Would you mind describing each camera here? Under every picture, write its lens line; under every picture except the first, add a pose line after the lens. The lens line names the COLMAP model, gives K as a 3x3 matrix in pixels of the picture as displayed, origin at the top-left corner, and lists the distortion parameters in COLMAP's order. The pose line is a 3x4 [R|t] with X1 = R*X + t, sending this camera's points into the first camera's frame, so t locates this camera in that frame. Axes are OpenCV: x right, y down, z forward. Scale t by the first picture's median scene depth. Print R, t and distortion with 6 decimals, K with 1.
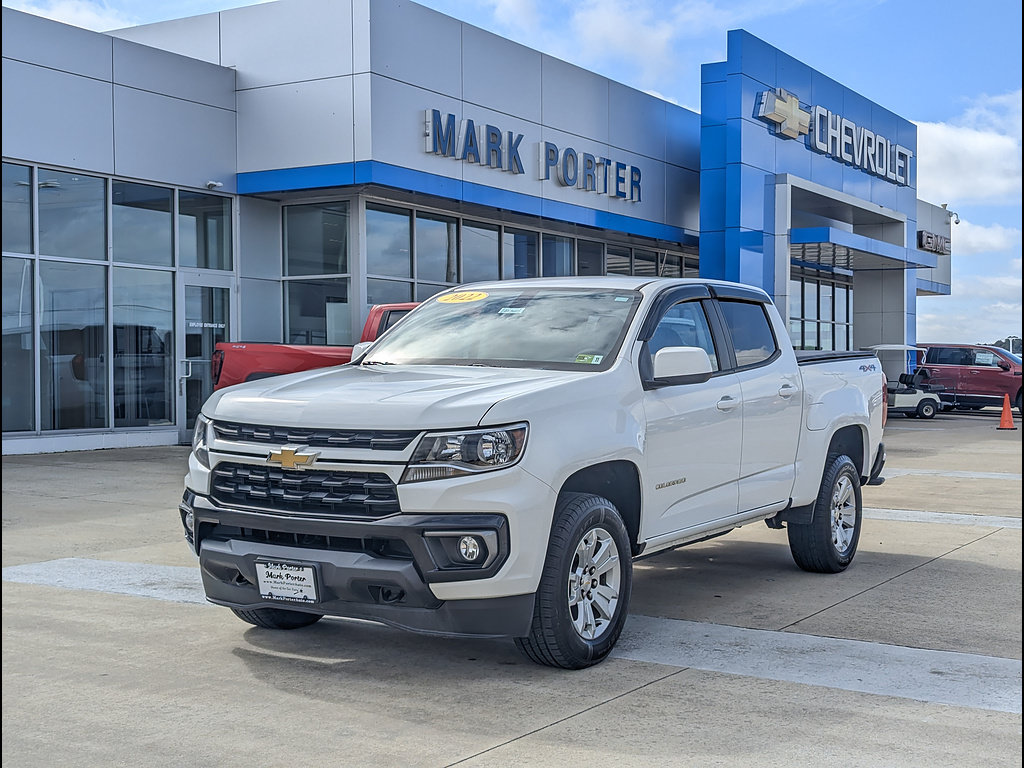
lens RADIAL K [[1433.4, 0, 519.7], [0, 1433.4, 399.5], [0, 0, 1]] dist [0.209891, -0.731982]
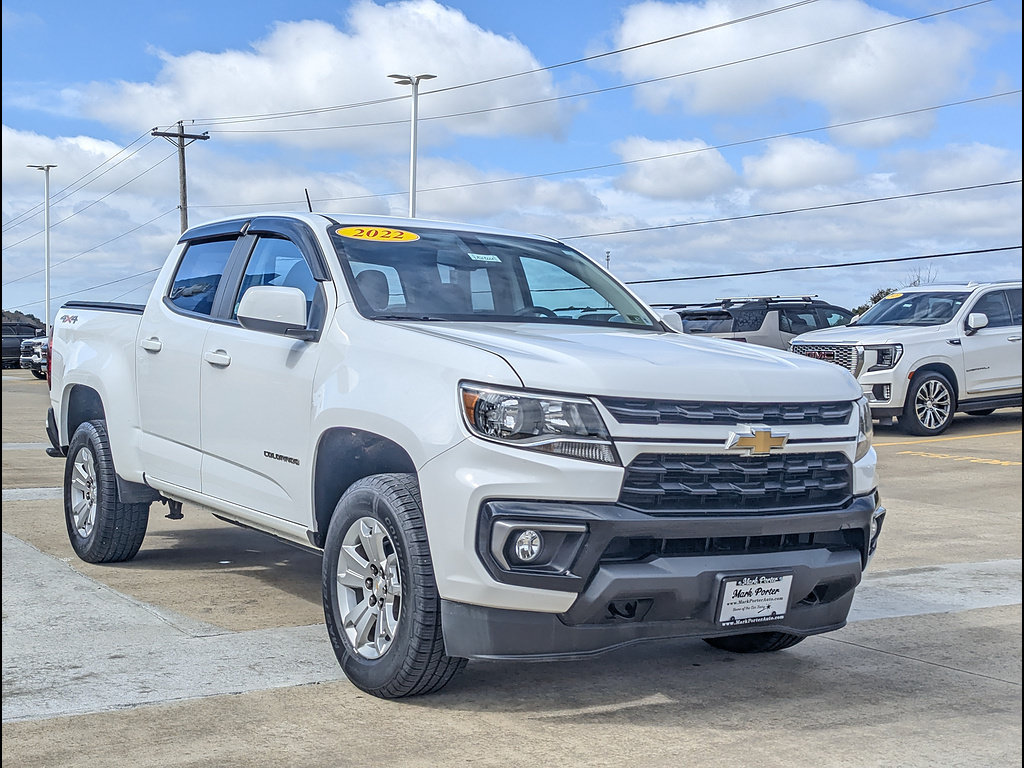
lens RADIAL K [[1433.4, 0, 519.7], [0, 1433.4, 399.5], [0, 0, 1]] dist [0.209891, -0.731982]
pose [[0.421733, -0.030852, 0.906195, -0.918992], [0.006453, 0.999498, 0.031026, -0.007521], [-0.906697, -0.007237, 0.421720, 0.778309]]
